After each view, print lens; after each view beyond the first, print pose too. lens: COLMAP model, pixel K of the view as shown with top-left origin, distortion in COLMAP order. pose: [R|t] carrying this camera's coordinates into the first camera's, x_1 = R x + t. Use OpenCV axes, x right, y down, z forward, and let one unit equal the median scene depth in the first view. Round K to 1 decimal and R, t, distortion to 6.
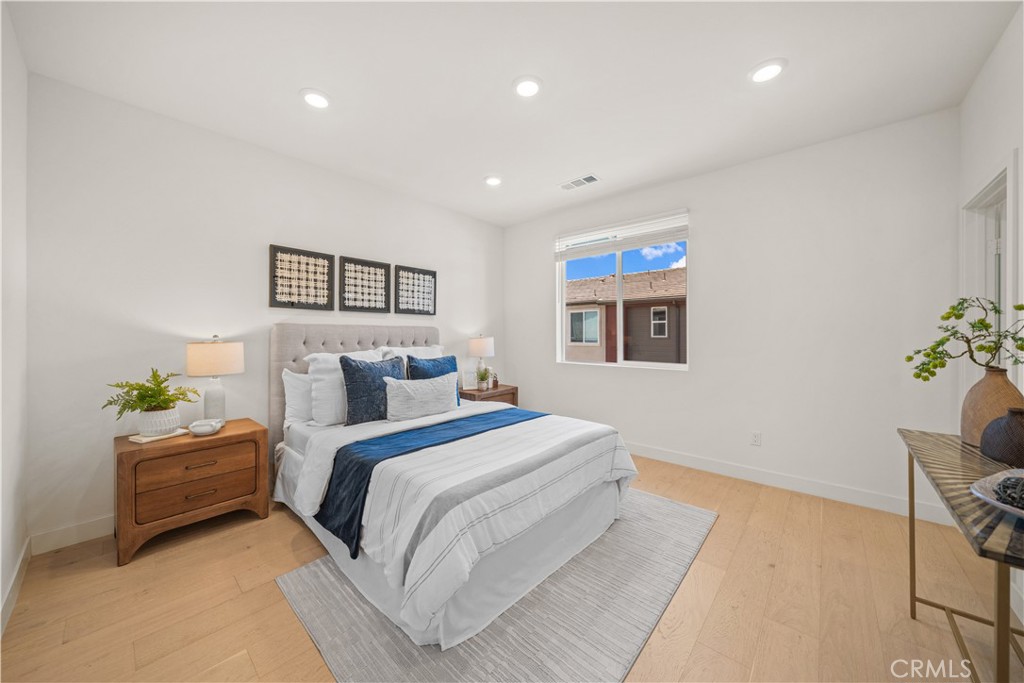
lens RADIAL K [[352.6, 0, 514.5], [0, 352.6, 332.4], [0, 0, 1]] dist [-0.005384, -0.000359]
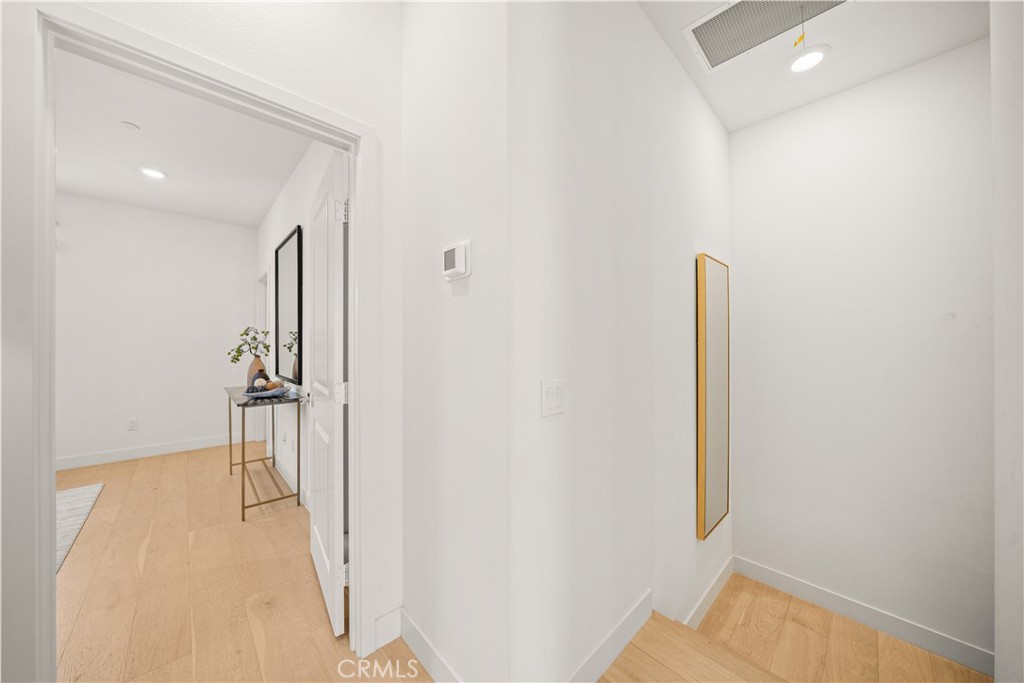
lens RADIAL K [[352.6, 0, 511.1], [0, 352.6, 342.6], [0, 0, 1]] dist [-0.005384, -0.000359]
pose [[0.093691, 0.002127, 0.995599, -0.902925], [-0.000586, 0.999998, -0.002081, 0.011566], [-0.995601, -0.000388, 0.093692, -0.973849]]
